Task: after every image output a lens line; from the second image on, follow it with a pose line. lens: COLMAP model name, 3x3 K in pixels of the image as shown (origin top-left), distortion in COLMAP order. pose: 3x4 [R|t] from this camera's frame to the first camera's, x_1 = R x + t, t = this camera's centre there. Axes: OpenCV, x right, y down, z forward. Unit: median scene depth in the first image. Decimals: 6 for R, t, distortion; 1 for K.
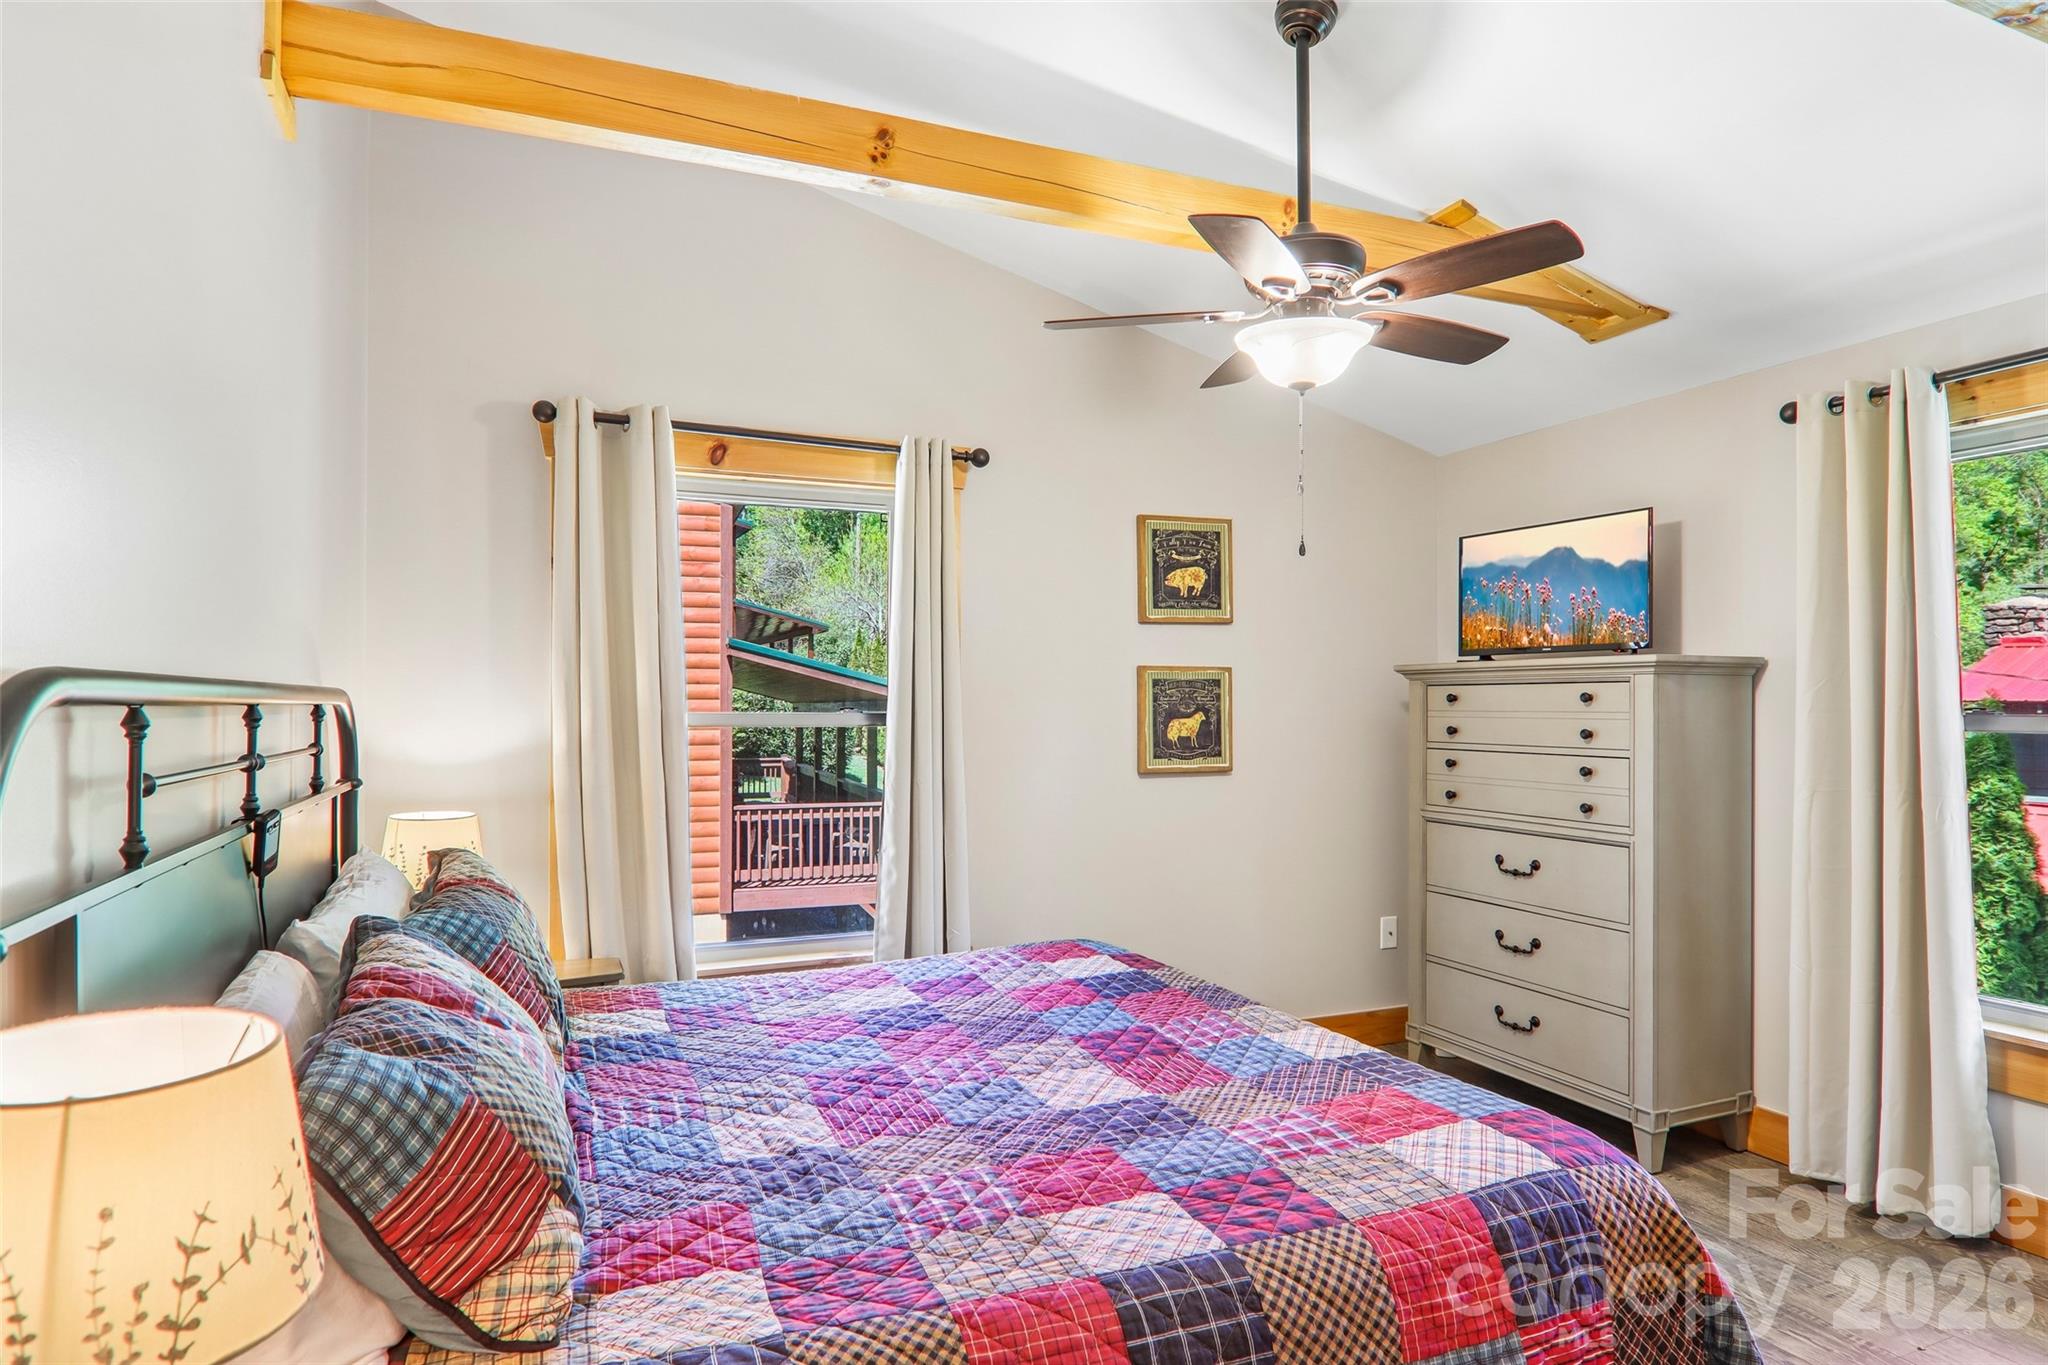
lens RADIAL K [[1146.8, 0, 1024.5], [0, 1146.8, 698.4], [0, 0, 1]] dist [0.006145, -0.020777]
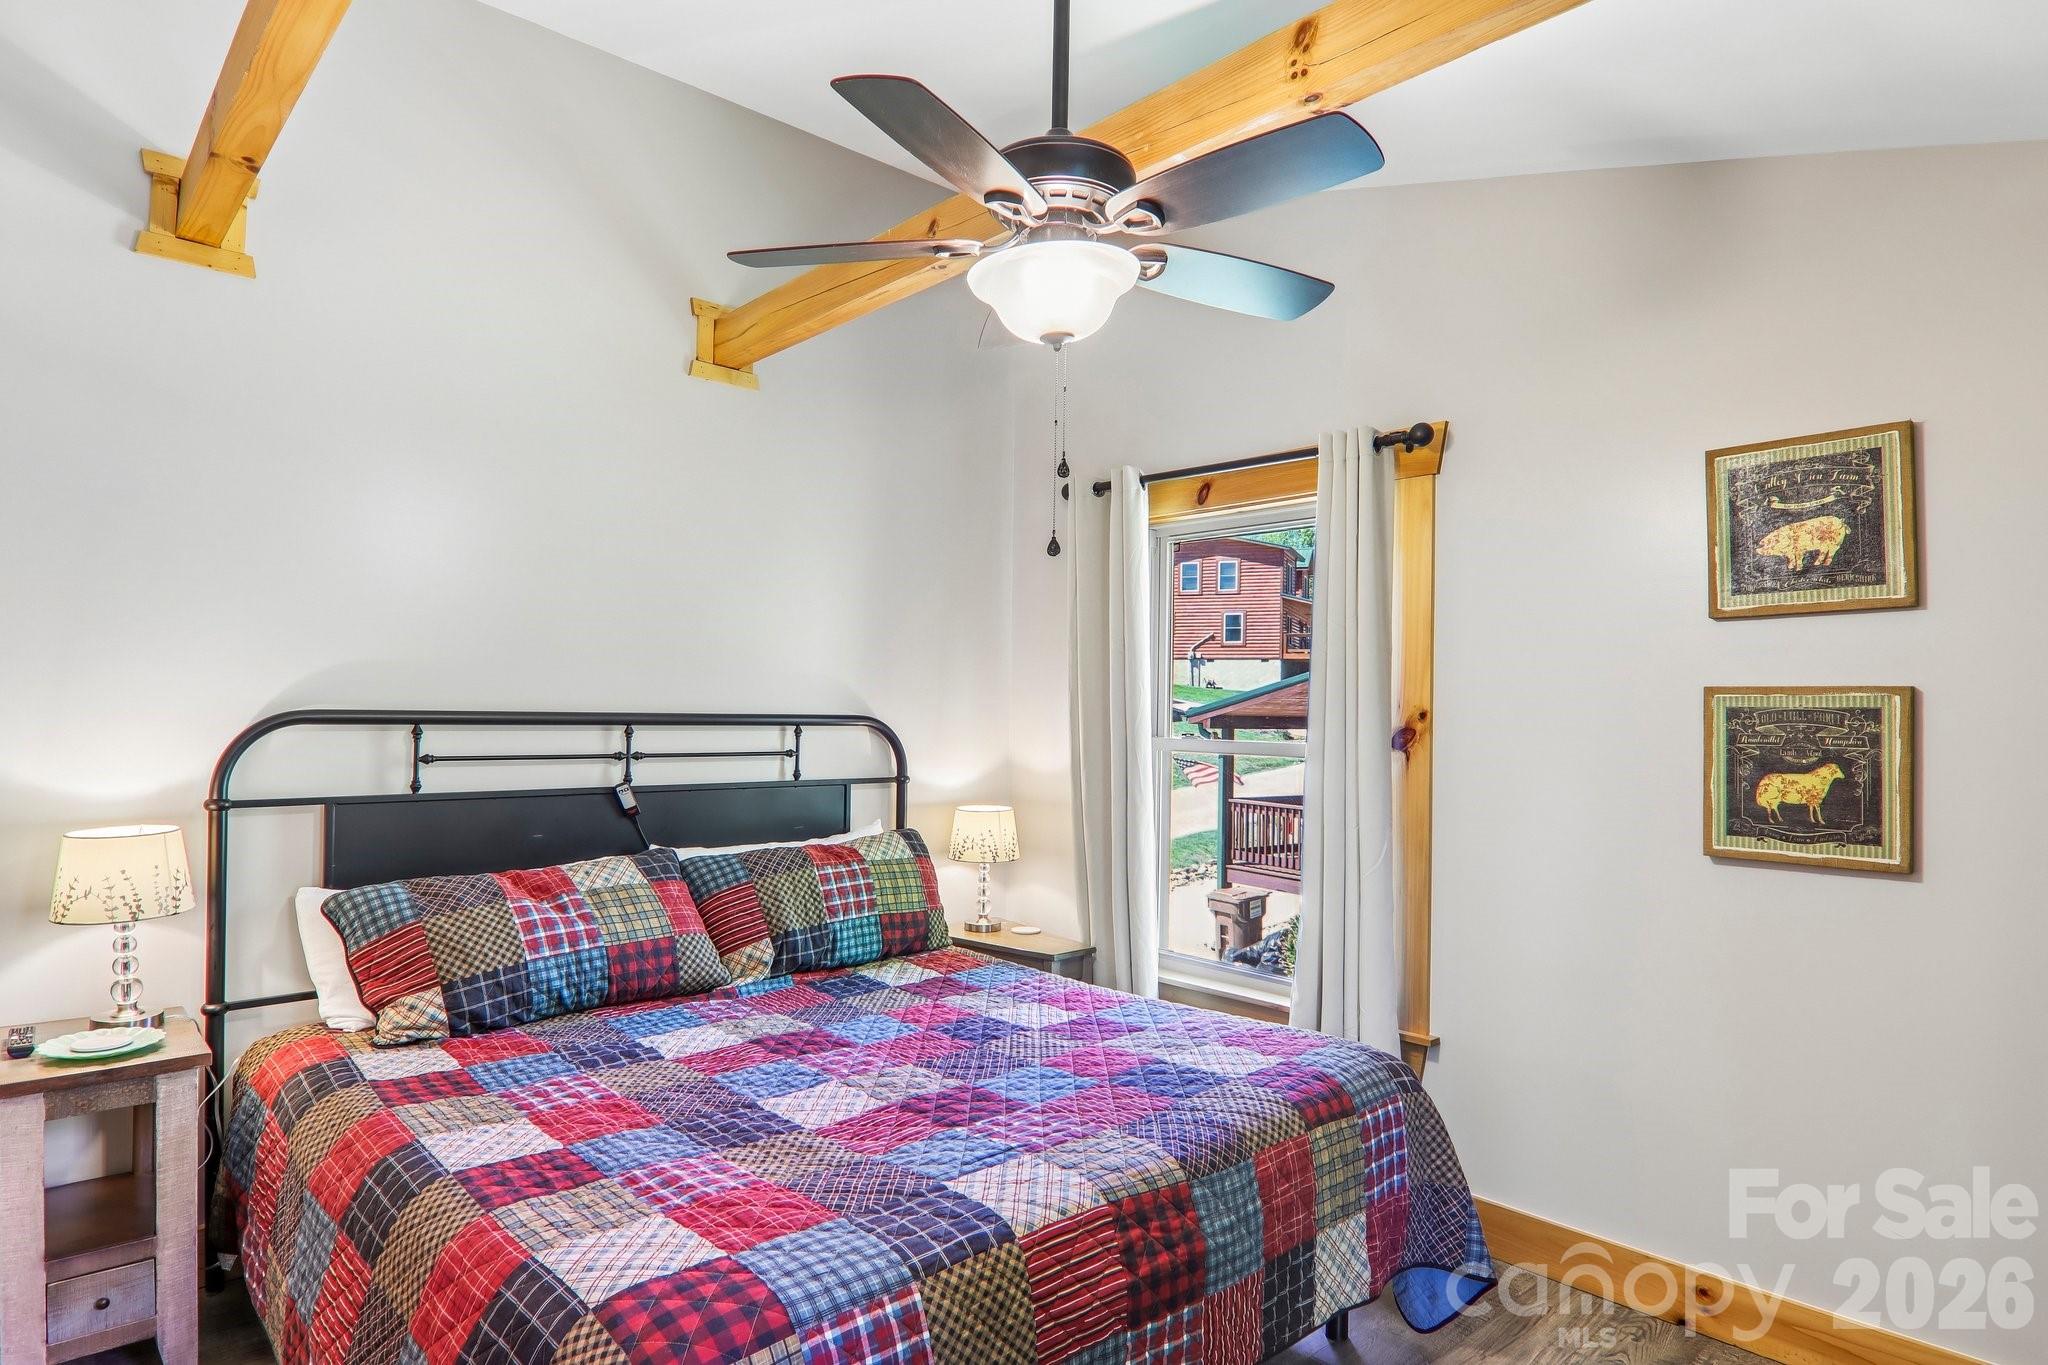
lens RADIAL K [[1146.8, 0, 1024.5], [0, 1146.8, 698.4], [0, 0, 1]] dist [0.006145, -0.020777]
pose [[0.336293, -0.005605, -0.941741, 0.573188], [-0.010825, 0.999893, -0.009816, -0.011620], [0.941695, 0.013495, 0.336197, 0.426628]]
